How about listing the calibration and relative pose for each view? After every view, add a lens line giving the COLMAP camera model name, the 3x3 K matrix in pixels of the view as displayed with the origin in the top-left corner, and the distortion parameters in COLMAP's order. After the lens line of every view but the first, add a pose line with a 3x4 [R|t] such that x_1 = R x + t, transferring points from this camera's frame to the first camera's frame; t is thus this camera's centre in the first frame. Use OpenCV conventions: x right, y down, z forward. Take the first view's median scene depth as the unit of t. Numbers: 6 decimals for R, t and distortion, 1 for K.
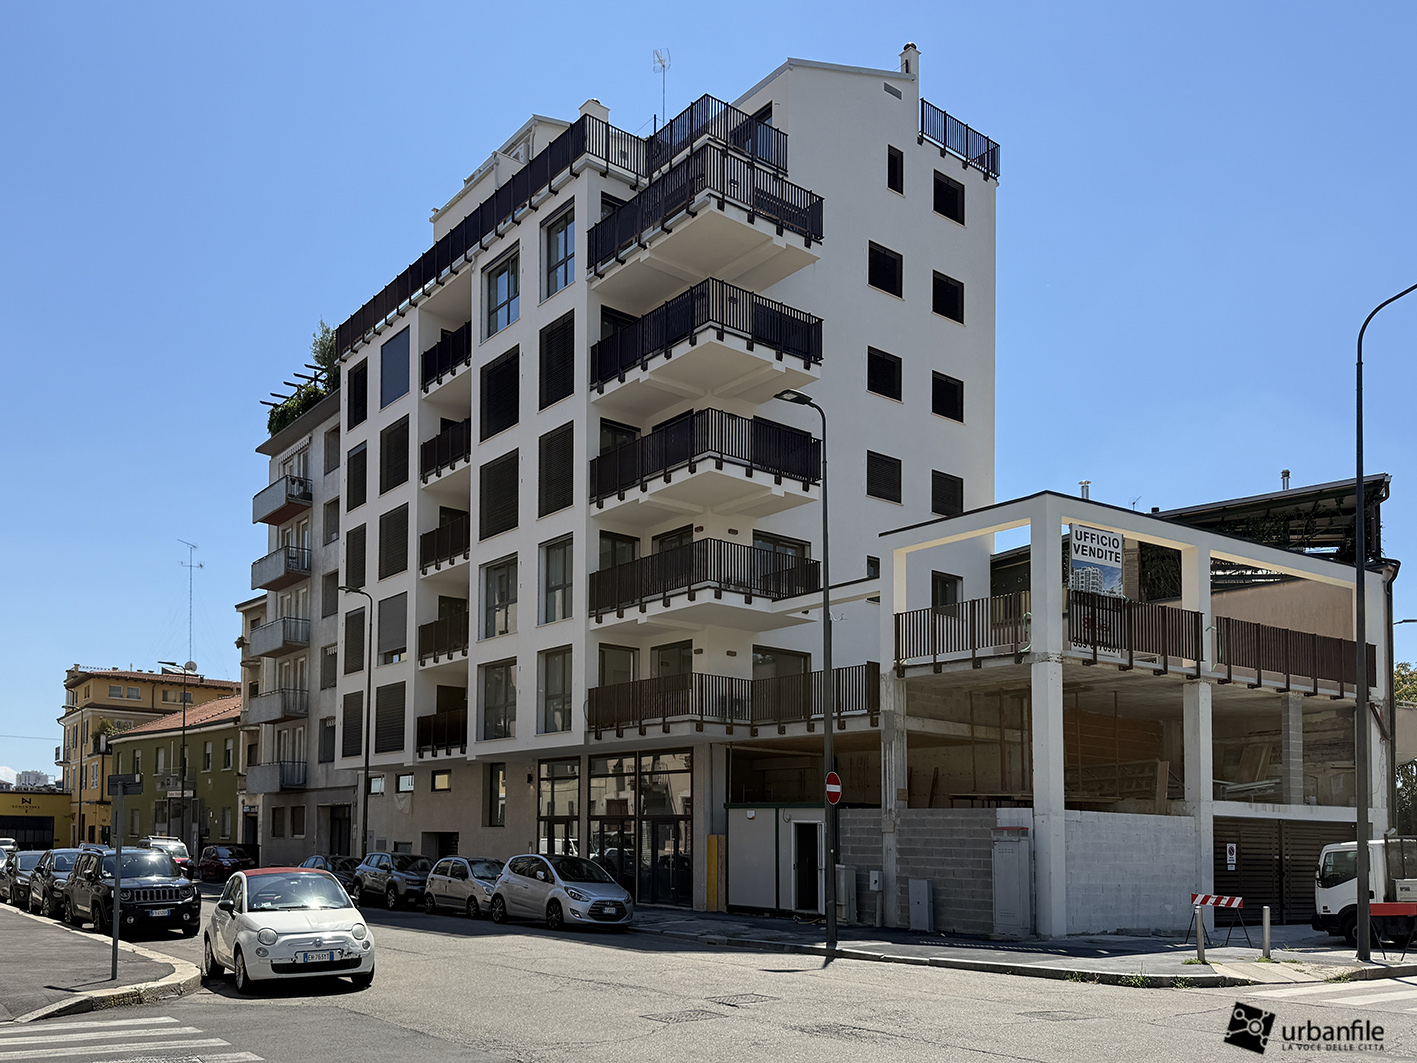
lens RADIAL K [[1415.7, 0, 764.8], [0, 1415.7, 761.3], [0, 0, 1]] dist [0.030673, 0.000000]
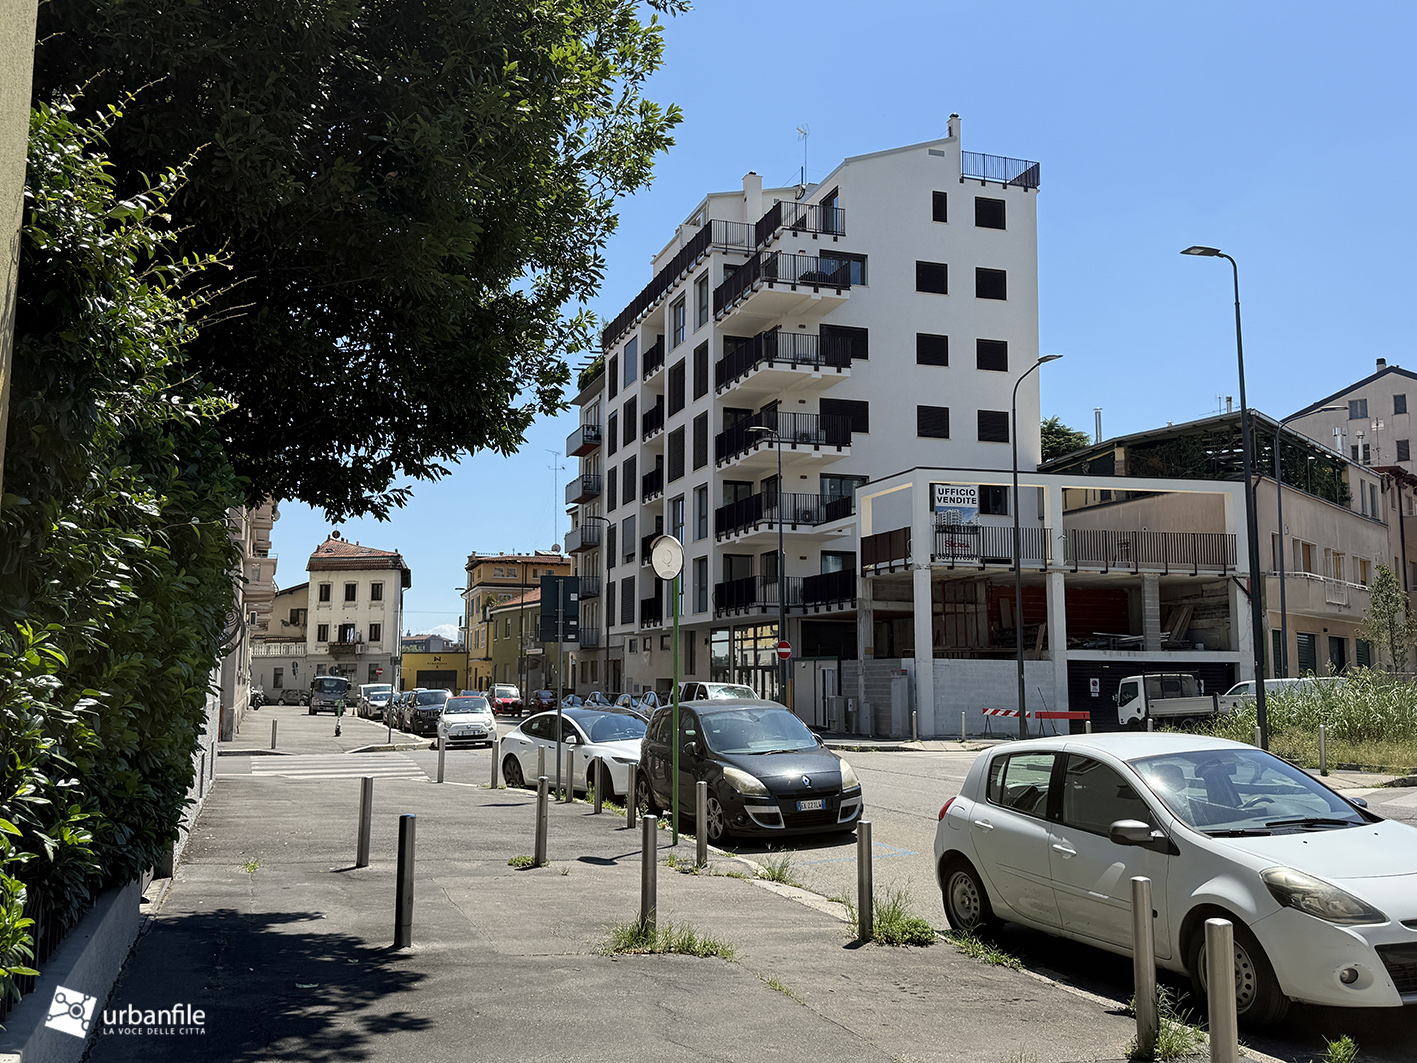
lens RADIAL K [[1328.6, 0, 649.3], [0, 1328.6, 443.6], [0, 0, 1]] dist [0.023088, 0.000000]
pose [[0.943339, -0.072873, -0.323728, 0.261104], [0.032431, 0.991164, -0.128613, -0.016229], [0.330241, 0.110827, 0.937368, -0.371359]]
